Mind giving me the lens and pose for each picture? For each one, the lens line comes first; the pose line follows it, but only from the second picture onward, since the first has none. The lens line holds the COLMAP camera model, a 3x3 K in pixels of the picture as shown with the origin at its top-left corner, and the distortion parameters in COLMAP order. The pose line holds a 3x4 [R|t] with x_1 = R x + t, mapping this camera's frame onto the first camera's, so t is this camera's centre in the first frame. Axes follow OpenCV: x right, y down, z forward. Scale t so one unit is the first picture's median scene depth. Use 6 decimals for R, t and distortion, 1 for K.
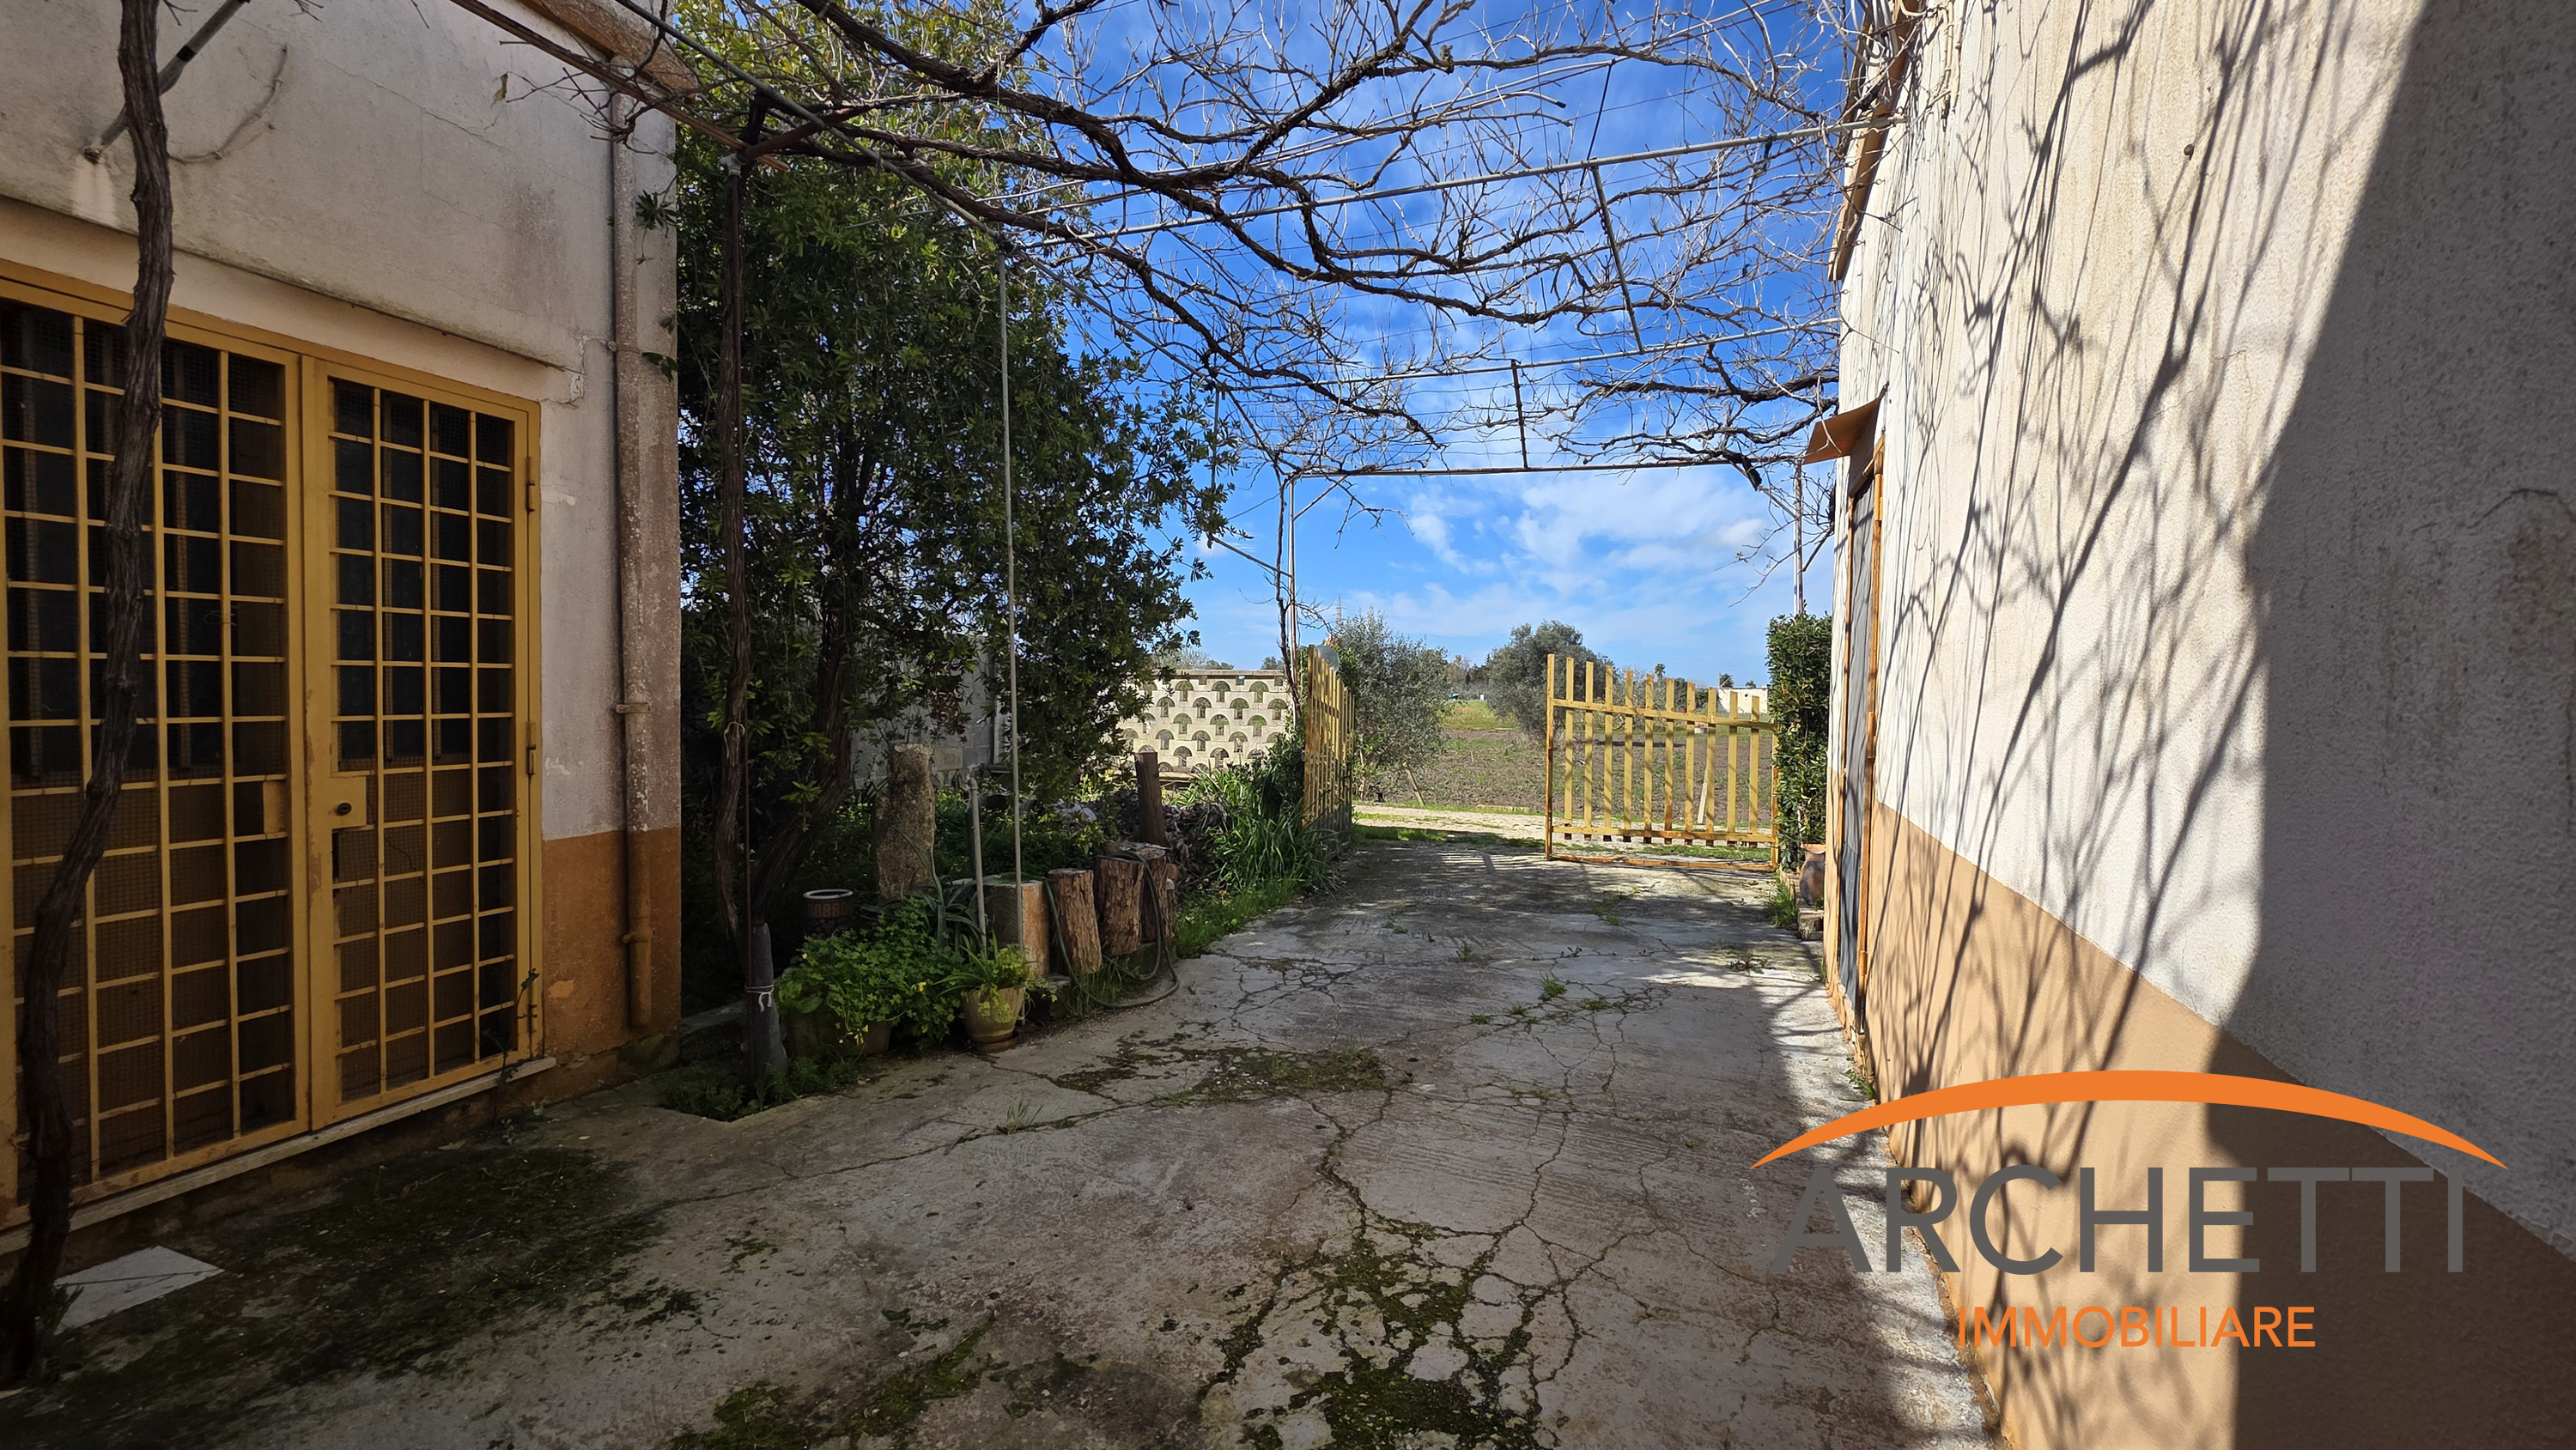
lens RADIAL K [[1029.7, 0, 1276.6], [0, 1029.7, 723.4], [0, 0, 1]] dist [-0.003821, 0.002233]
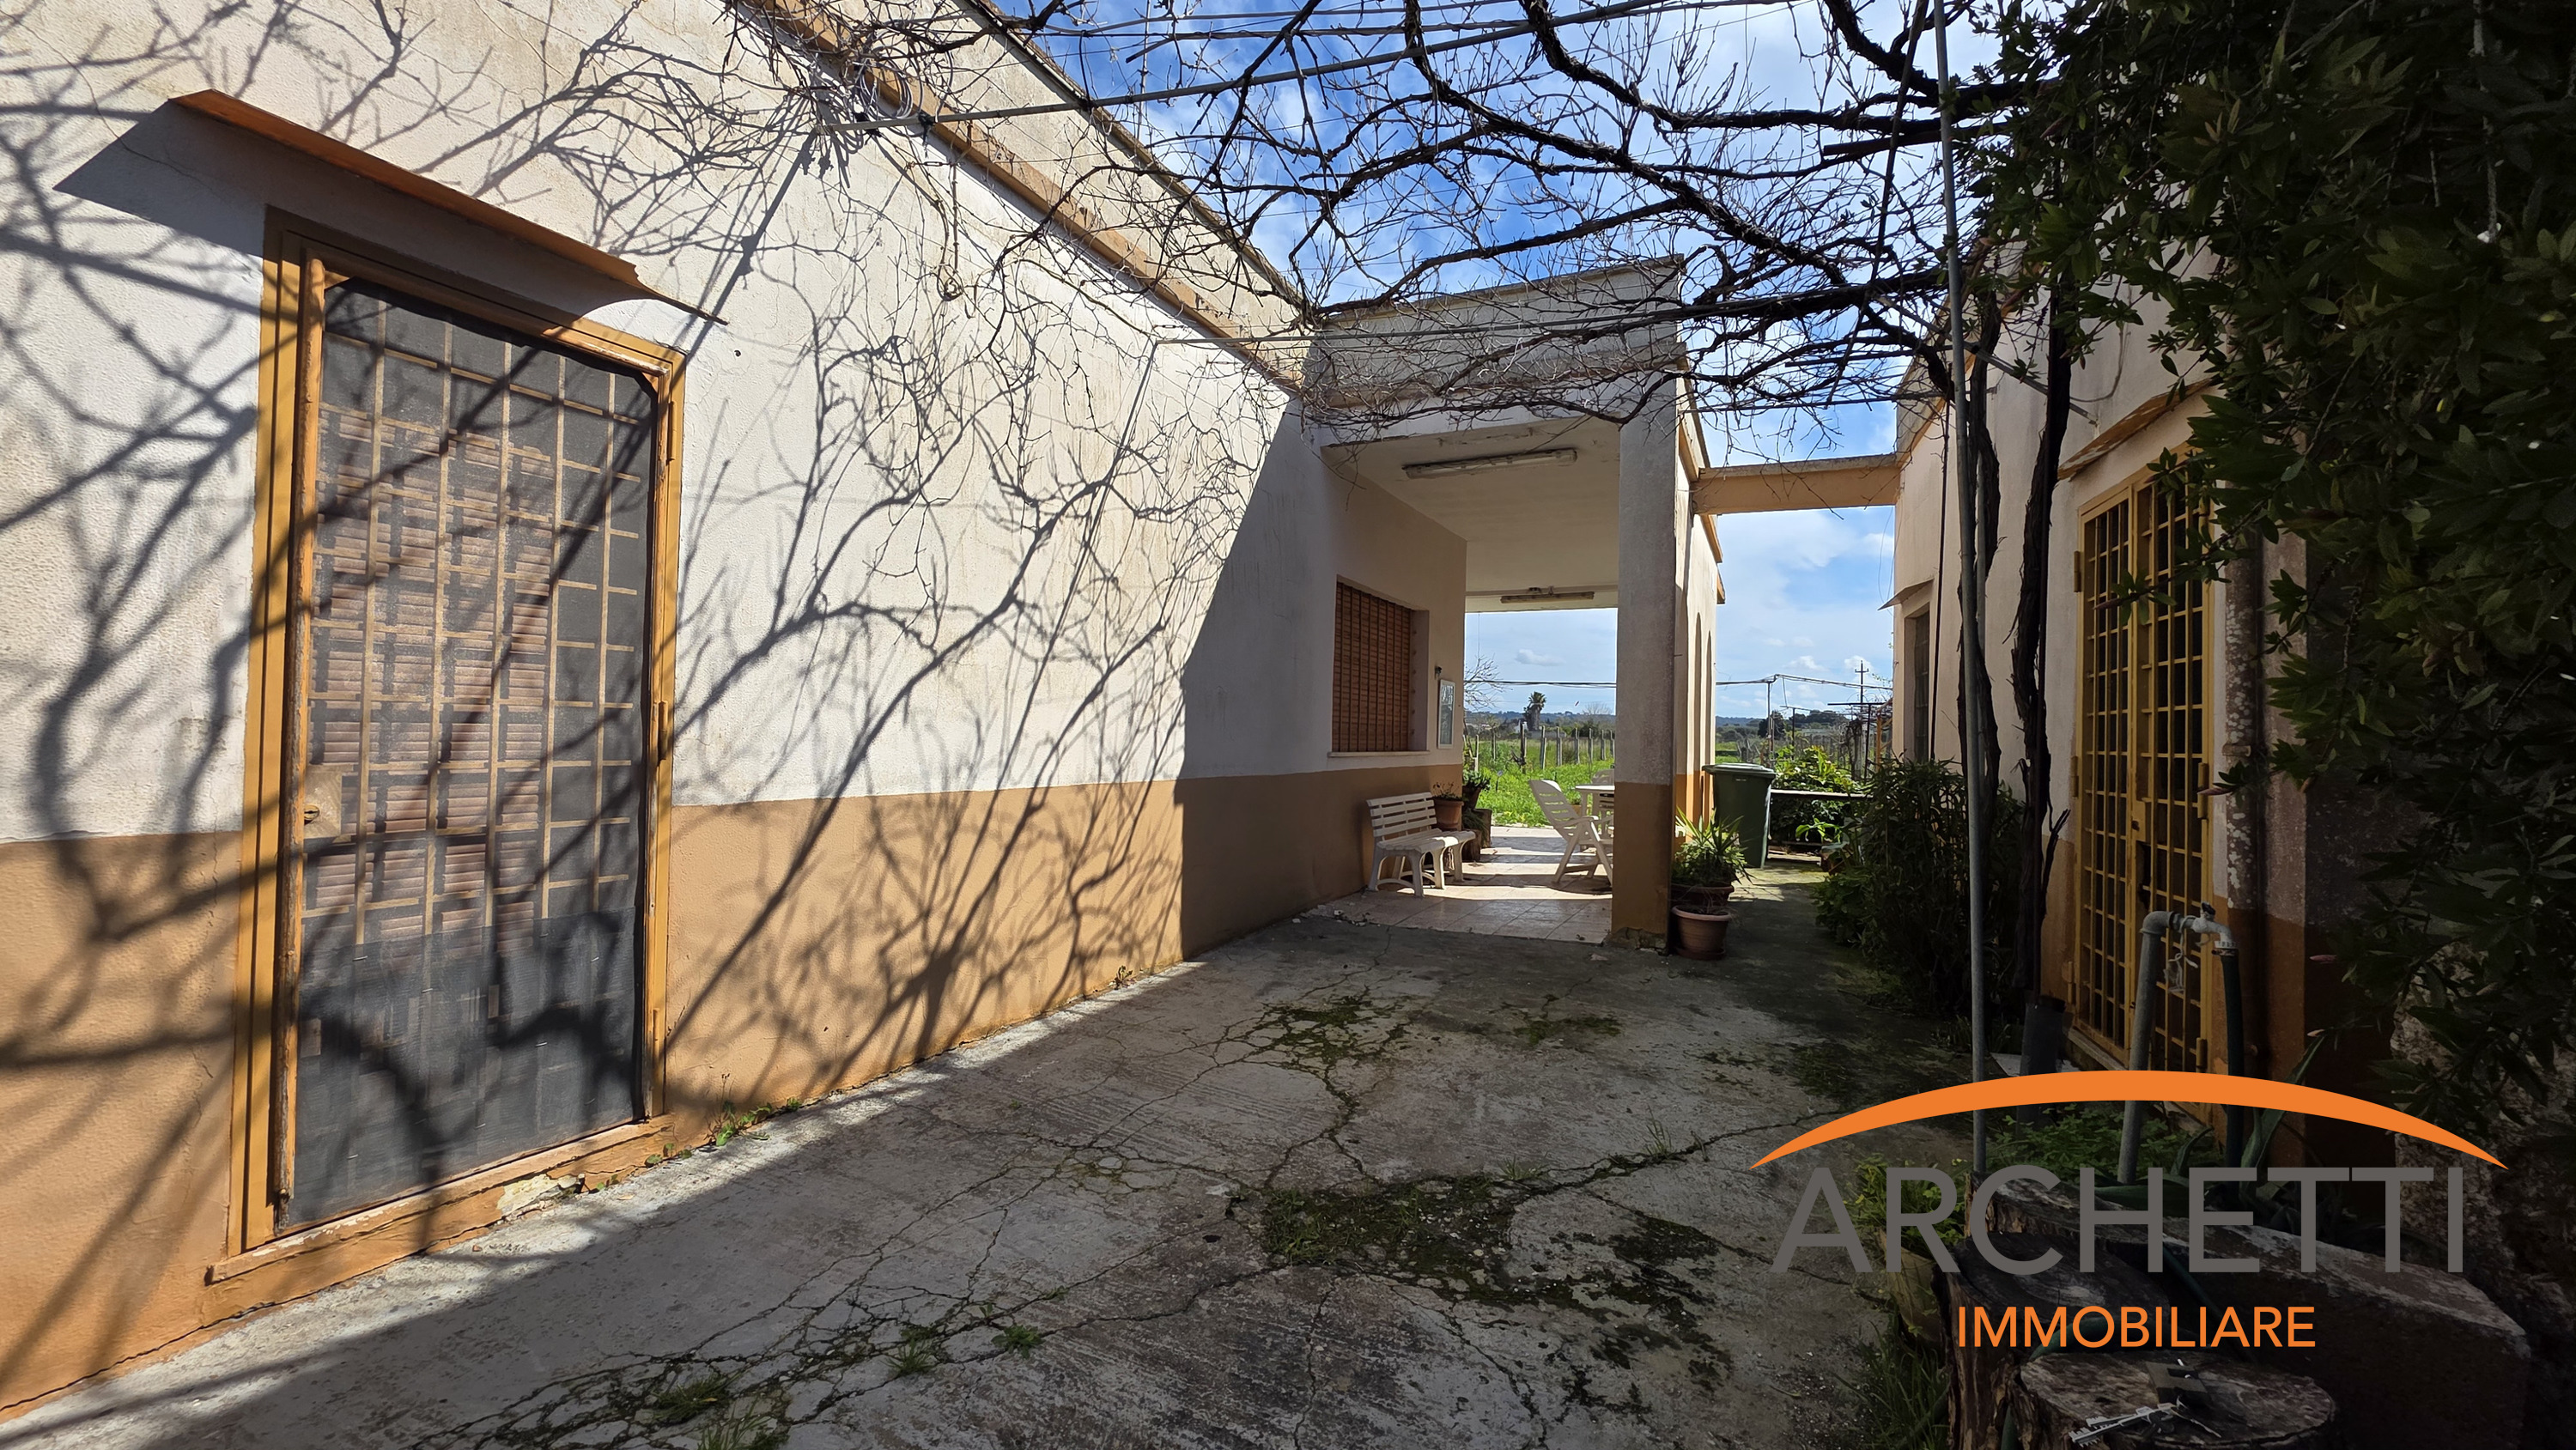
lens RADIAL K [[1029.7, 0, 1276.4], [0, 1029.7, 711.7], [0, 0, 1]] dist [-0.003821, 0.002233]
pose [[-0.998186, -0.034168, 0.049576, 0.091688], [-0.033625, 0.999366, 0.011744, -0.033969], [-0.049946, 0.010055, -0.998701, 2.223243]]
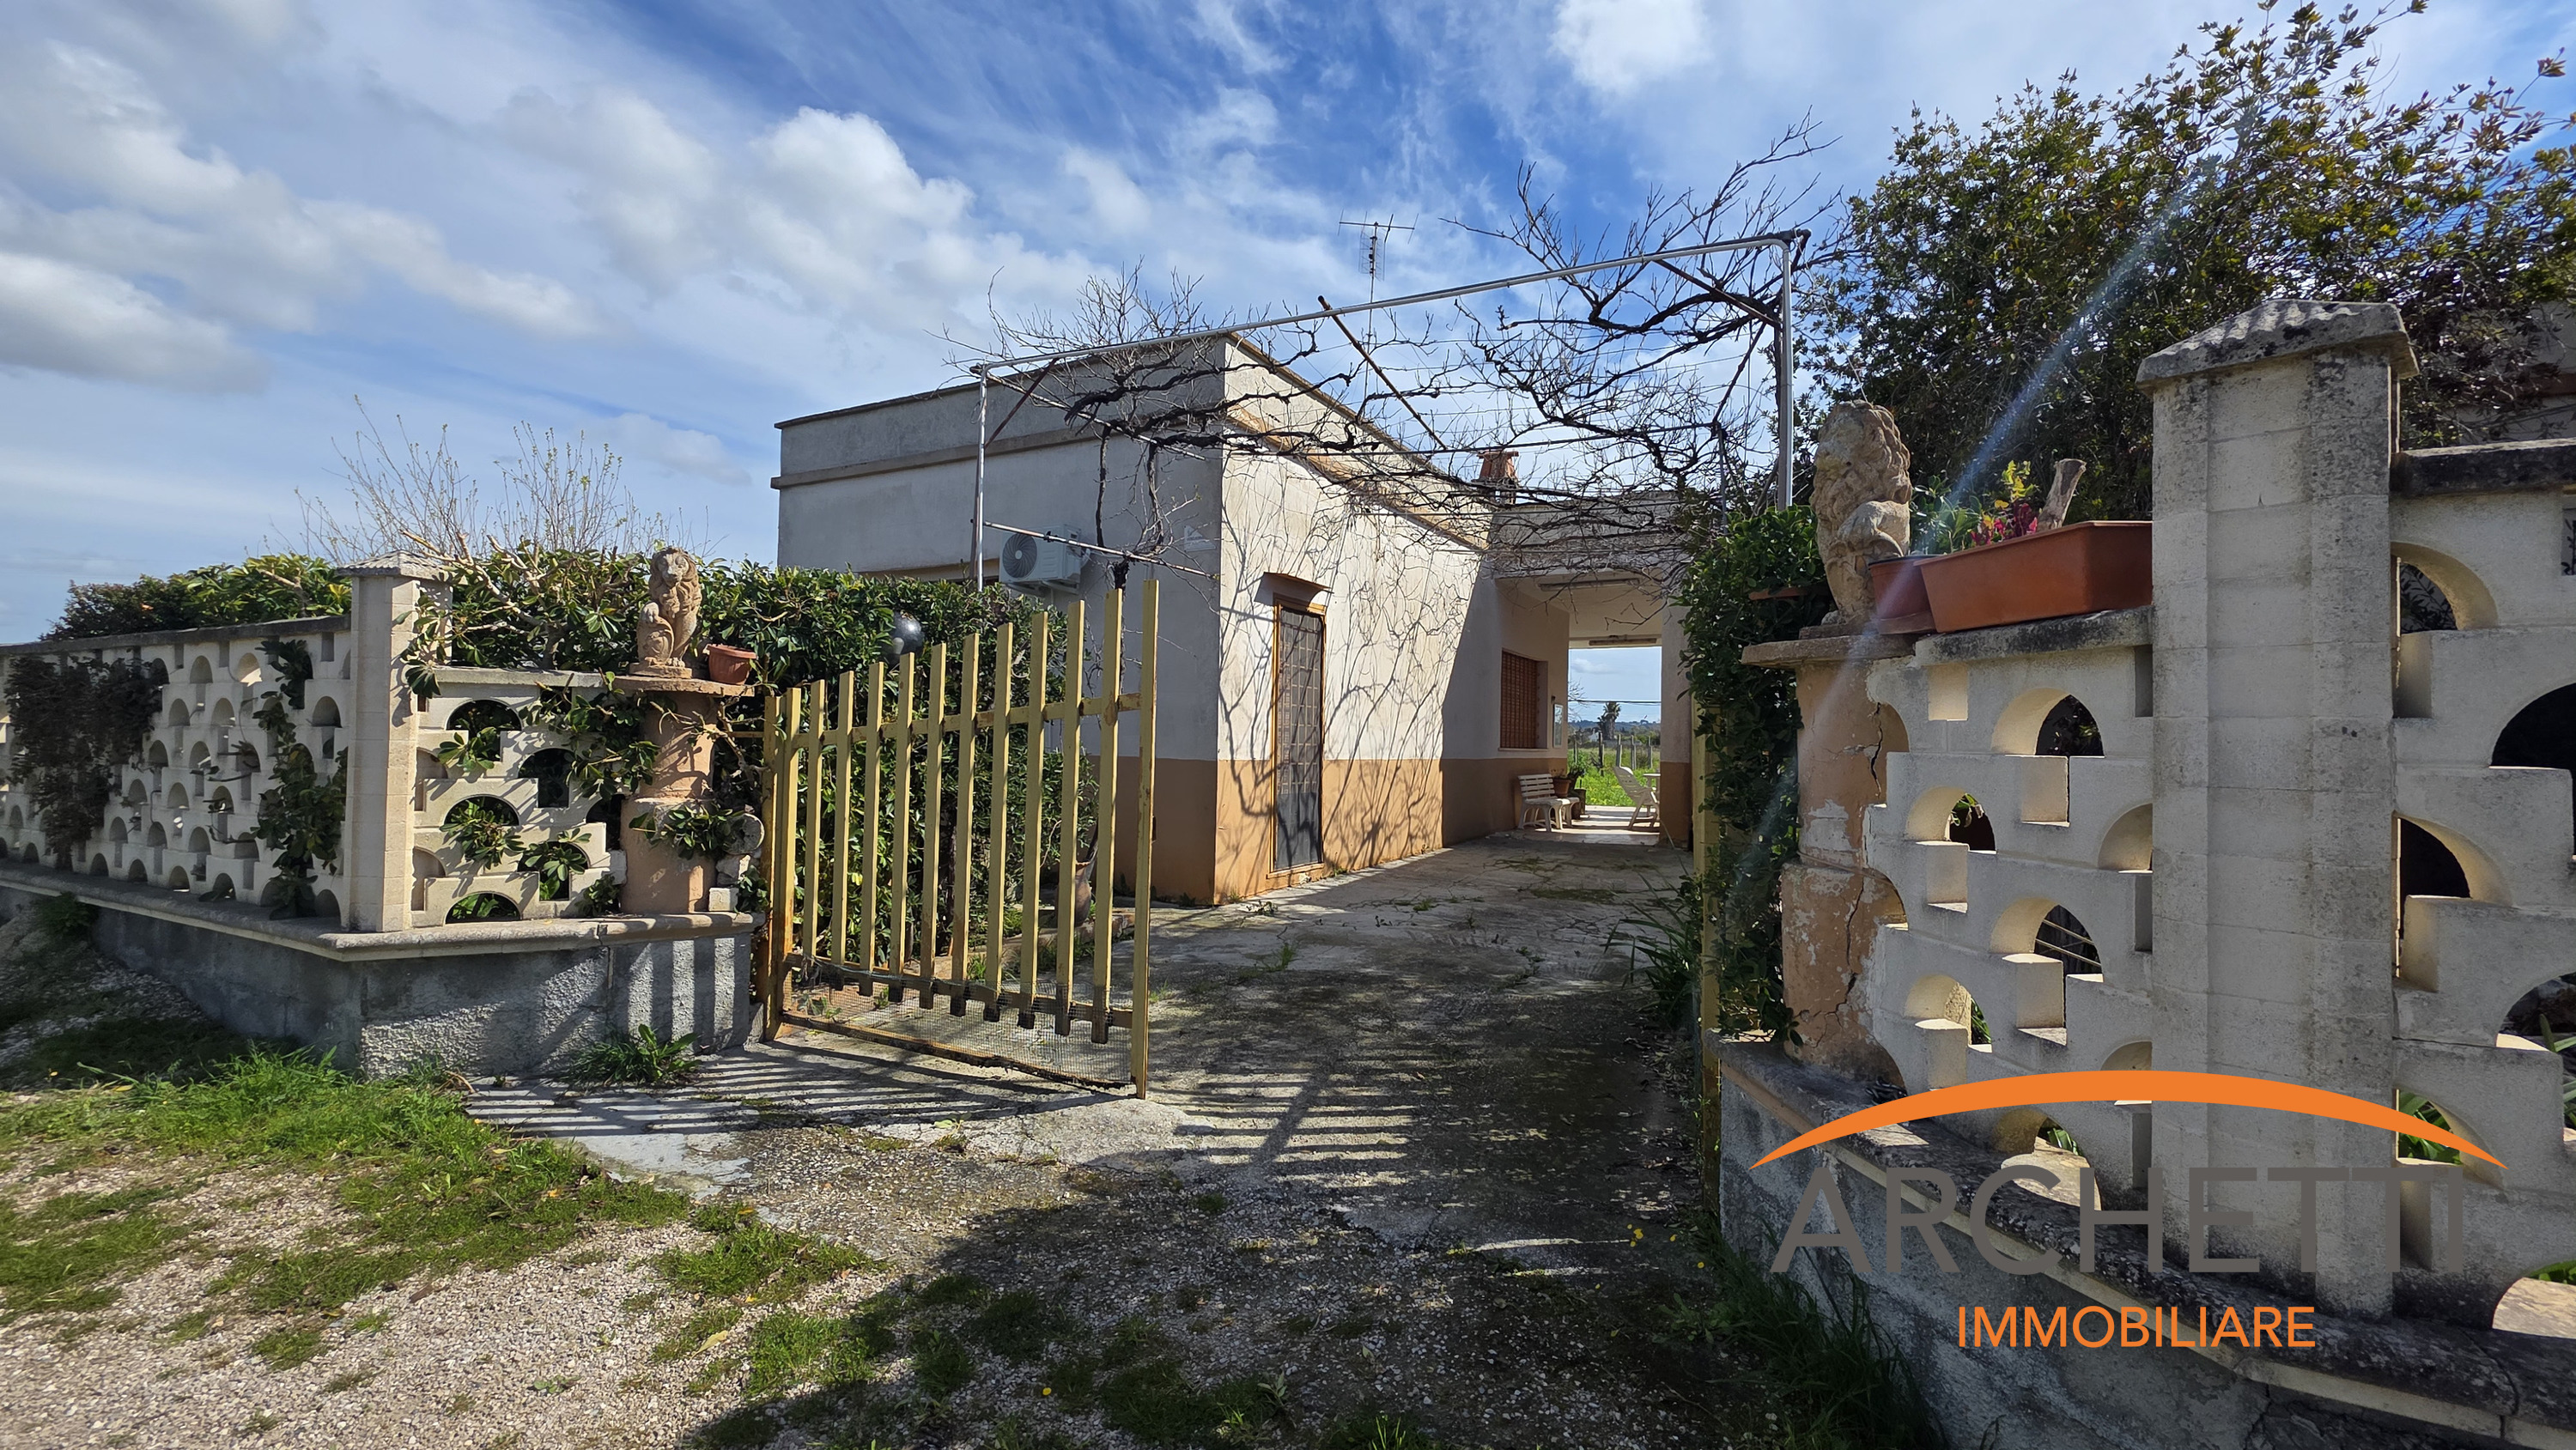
lens RADIAL K [[1029.7, 0, 1275.0], [0, 1029.7, 718.7], [0, 0, 1]] dist [-0.003821, 0.002233]
pose [[-0.992580, -0.031320, 0.117493, 0.513532], [-0.030203, 0.999480, 0.011277, -0.056930], [-0.117785, 0.007644, -0.993010, 4.195593]]
